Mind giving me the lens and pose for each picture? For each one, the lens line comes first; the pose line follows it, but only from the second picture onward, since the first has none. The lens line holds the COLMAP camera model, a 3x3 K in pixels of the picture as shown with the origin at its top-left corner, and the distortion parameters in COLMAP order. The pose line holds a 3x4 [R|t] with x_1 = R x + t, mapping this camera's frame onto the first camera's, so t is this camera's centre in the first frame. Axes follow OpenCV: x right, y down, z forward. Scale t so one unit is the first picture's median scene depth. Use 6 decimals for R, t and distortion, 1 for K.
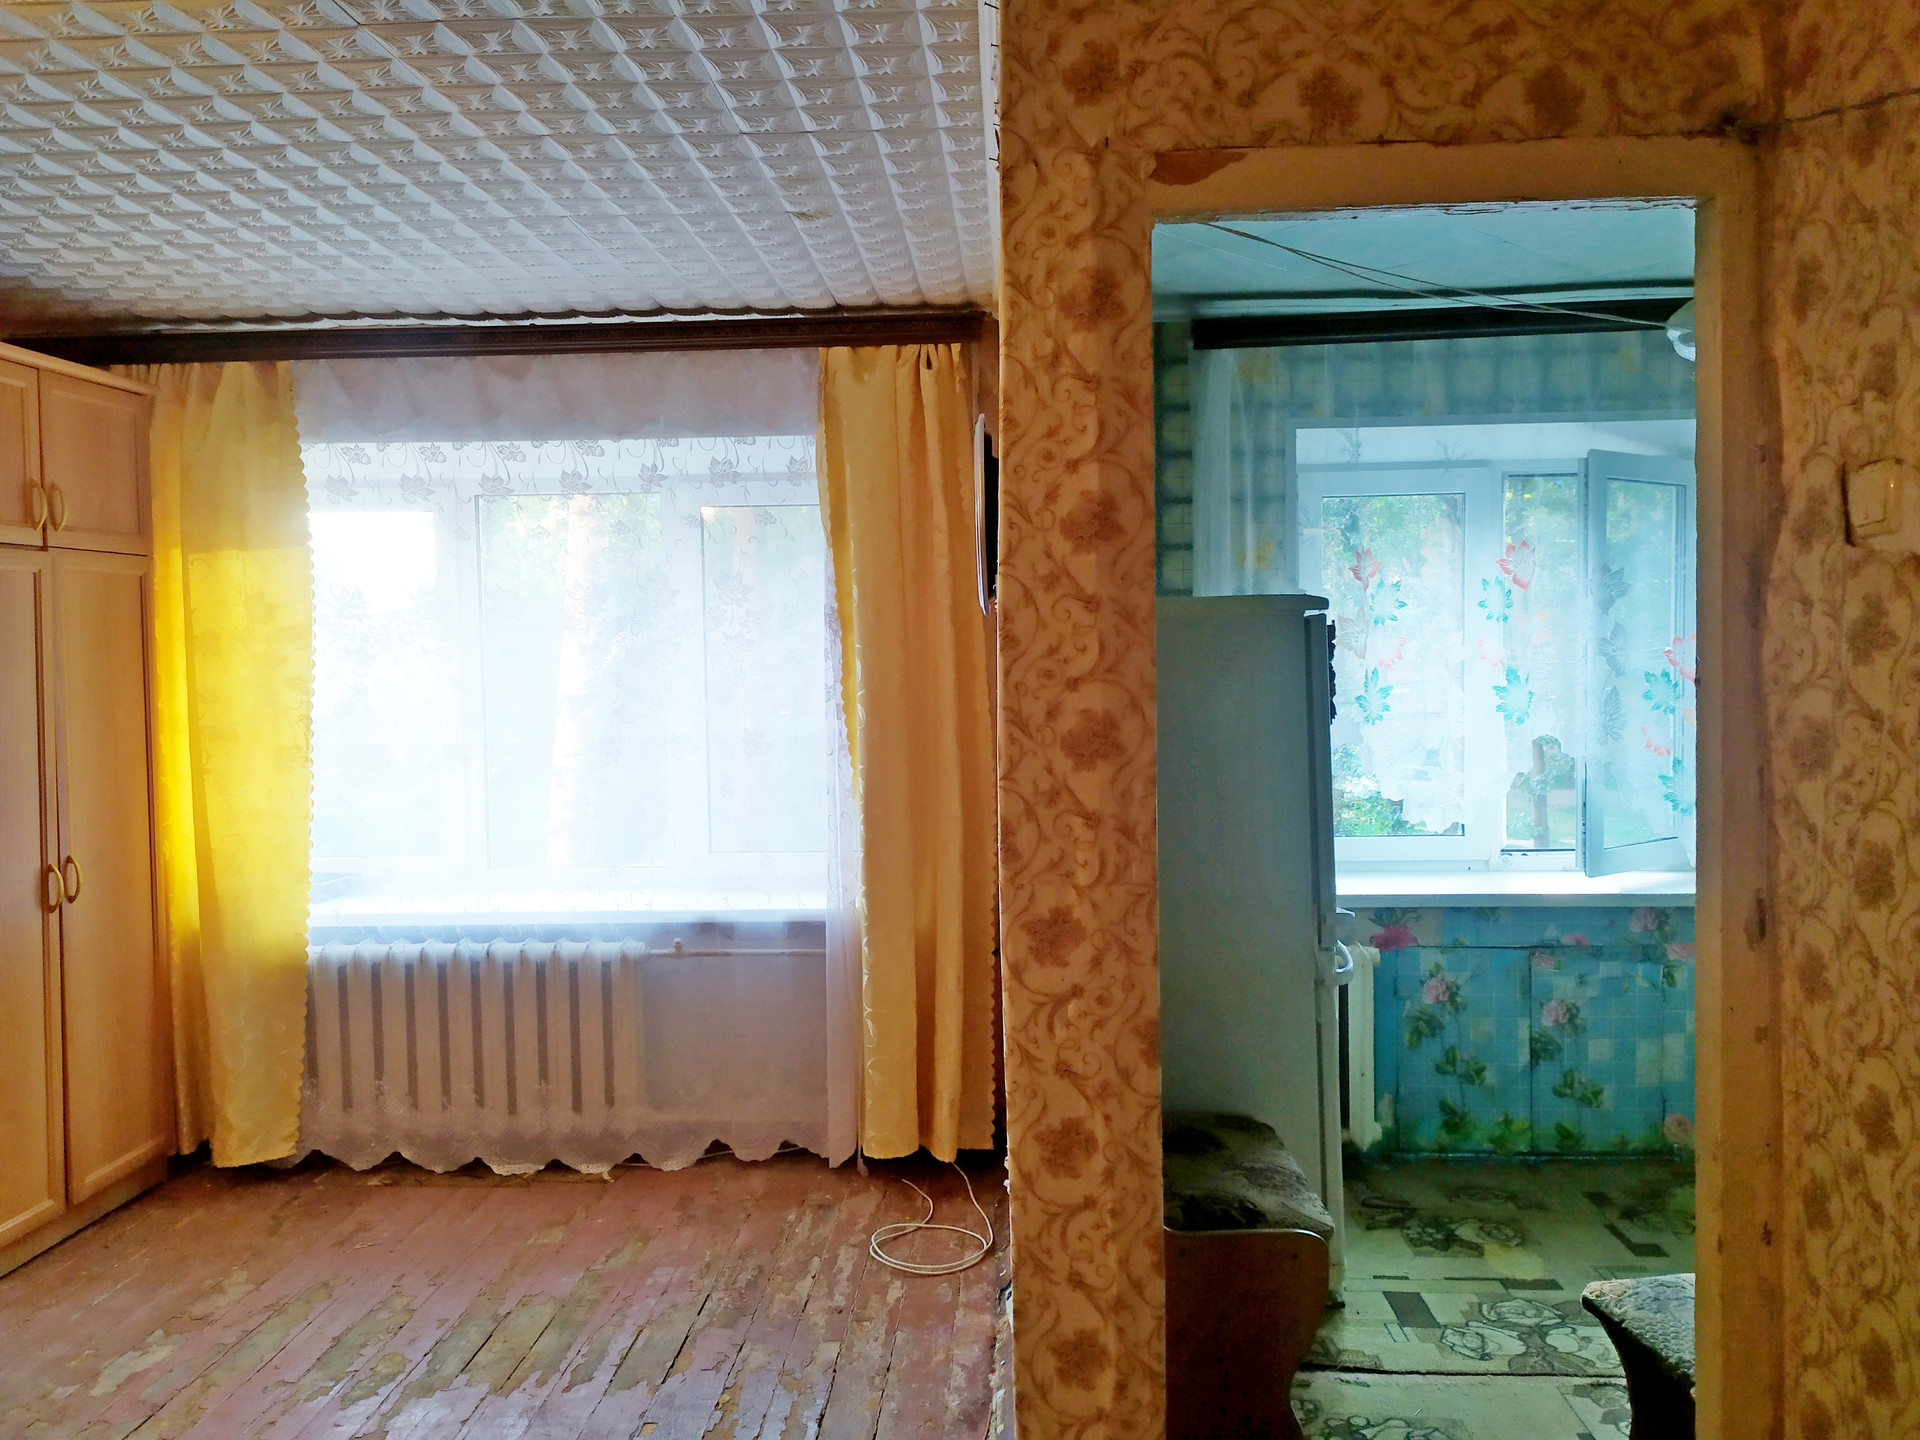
lens RADIAL K [[1497.1, 0, 960.0], [0, 1497.1, 720.0], [0, 0, 1]] dist [0.069835, -0.001978]
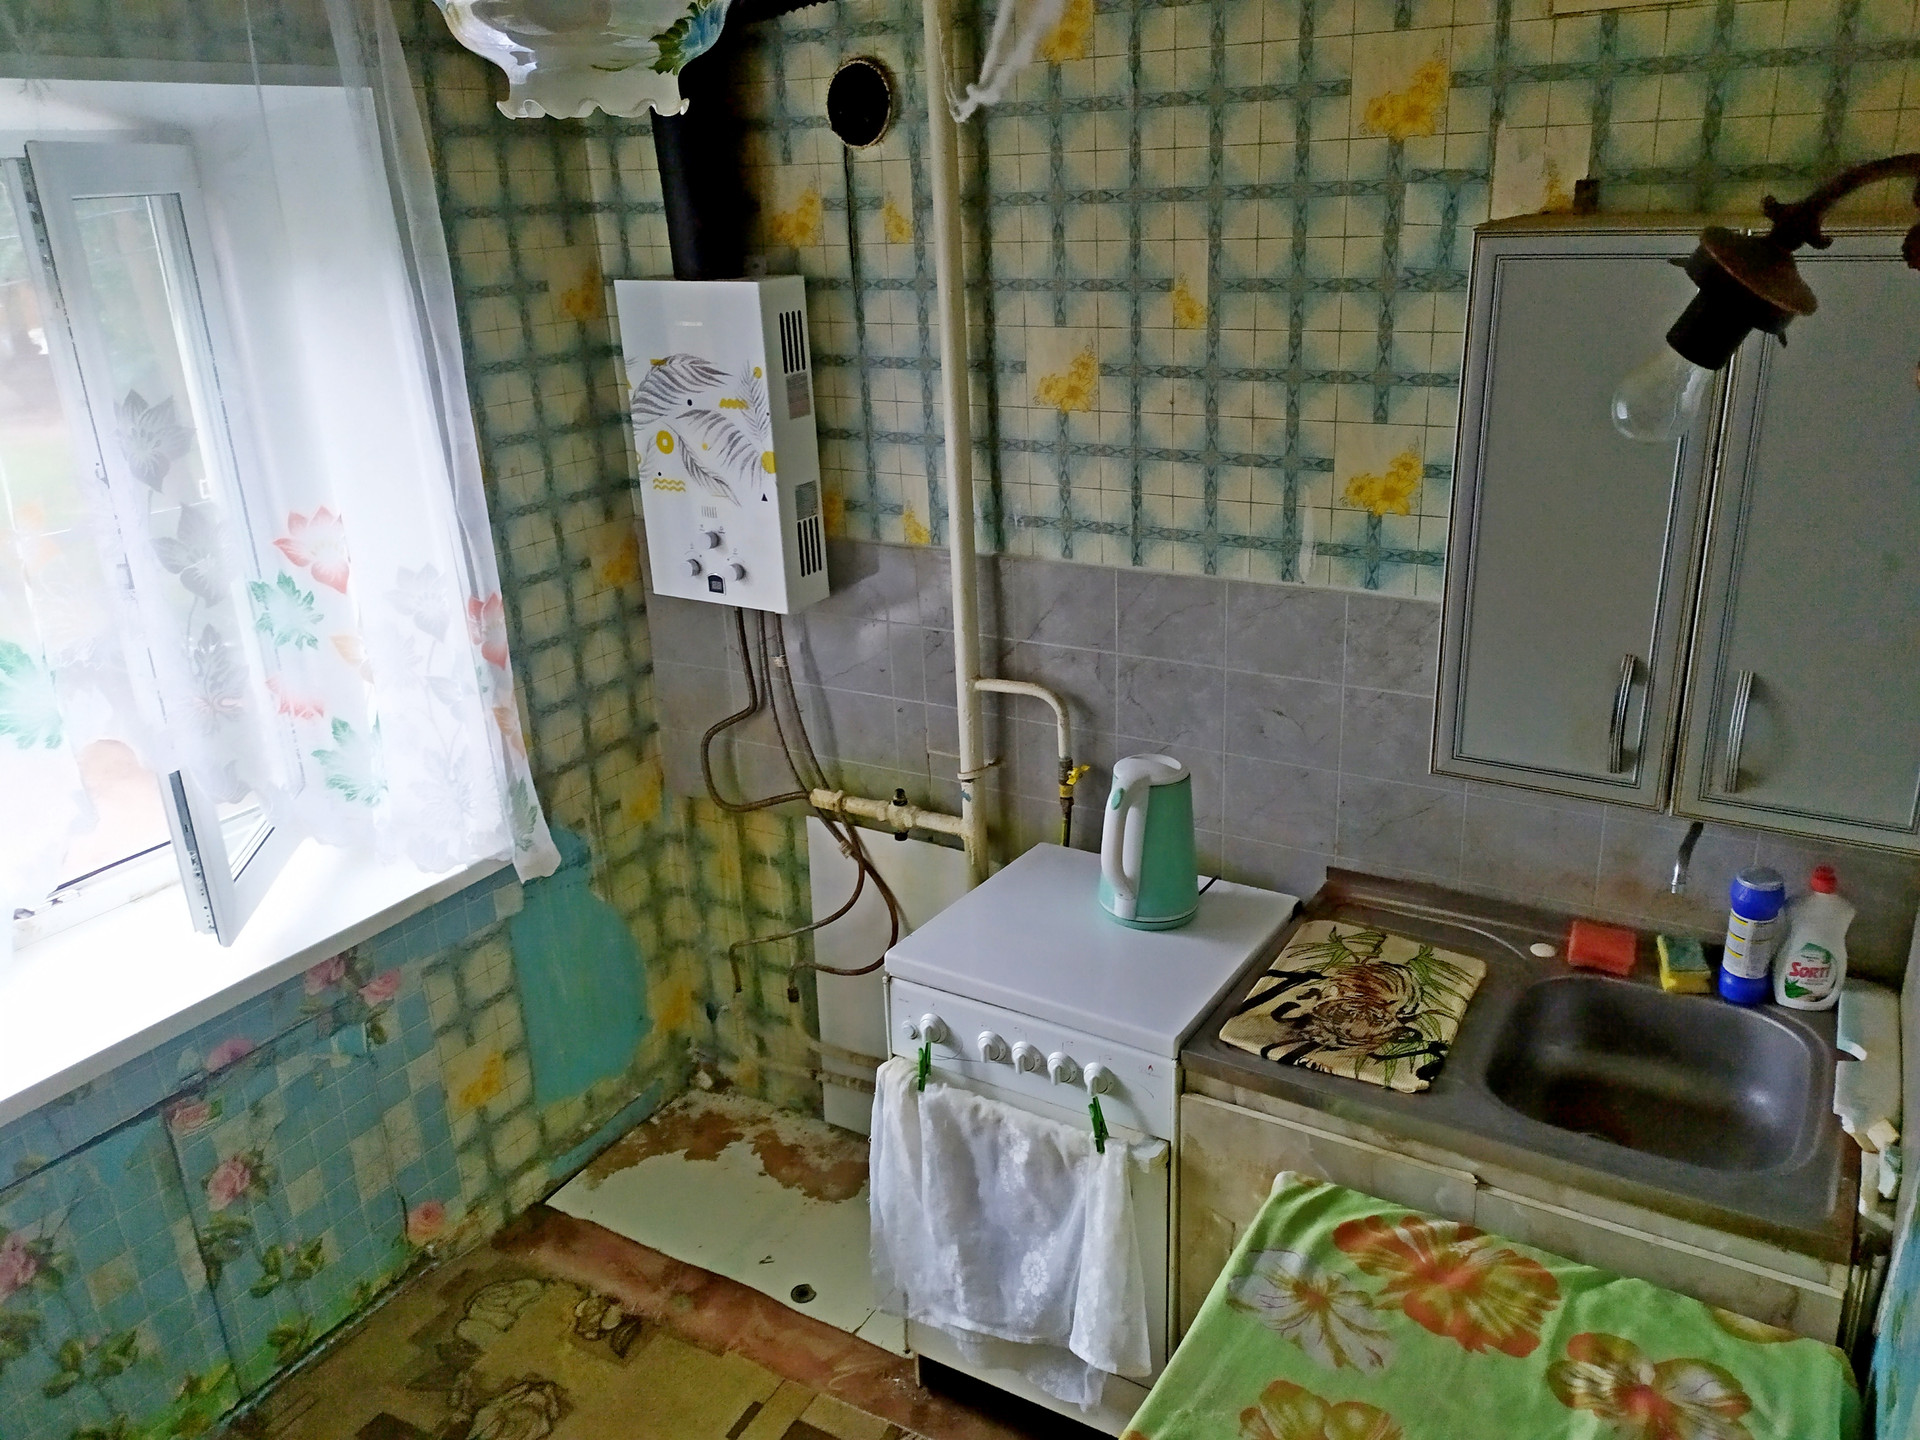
lens RADIAL K [[1471.3, 0, 995.9], [0, 1471.3, 721.2], [0, 0, 1]] dist [0.085385, -0.095515]
pose [[0.460354, -0.314499, 0.830160, 0.109148], [0.065523, 0.944630, 0.321530, -0.136531], [-0.885314, -0.093622, 0.455471, 0.498699]]
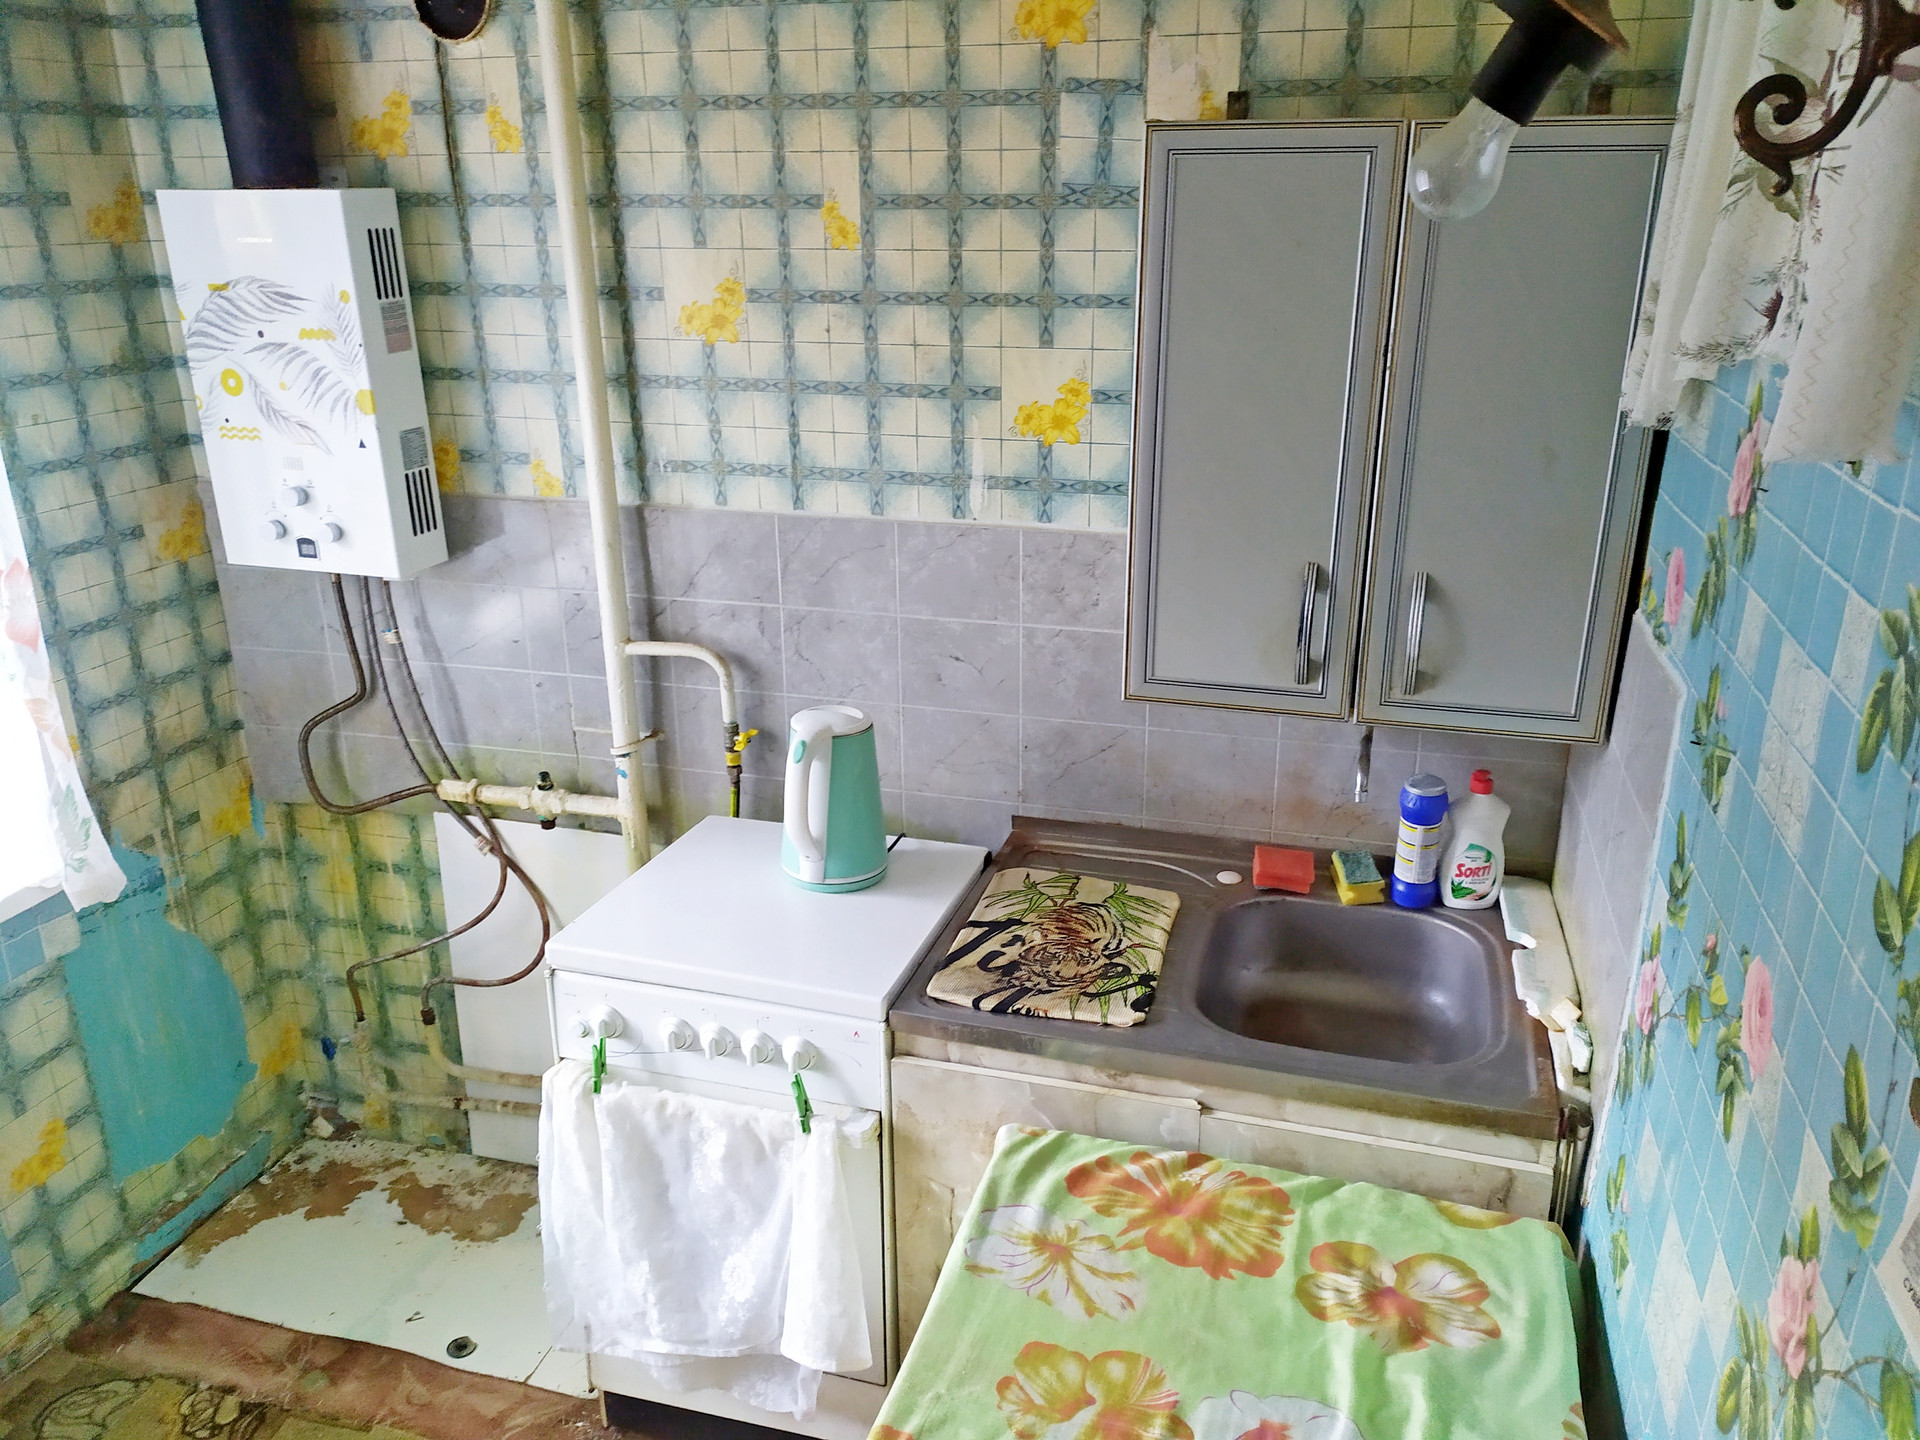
lens RADIAL K [[1447.4, 0, 973.8], [0, 1447.4, 729.7], [0, 0, 1]] dist [0.082927, -0.093960]
pose [[0.227116, -0.329292, 0.916507, 0.133757], [0.042195, 0.943544, 0.328550, -0.100472], [-0.972953, -0.035947, 0.228188, 0.532200]]
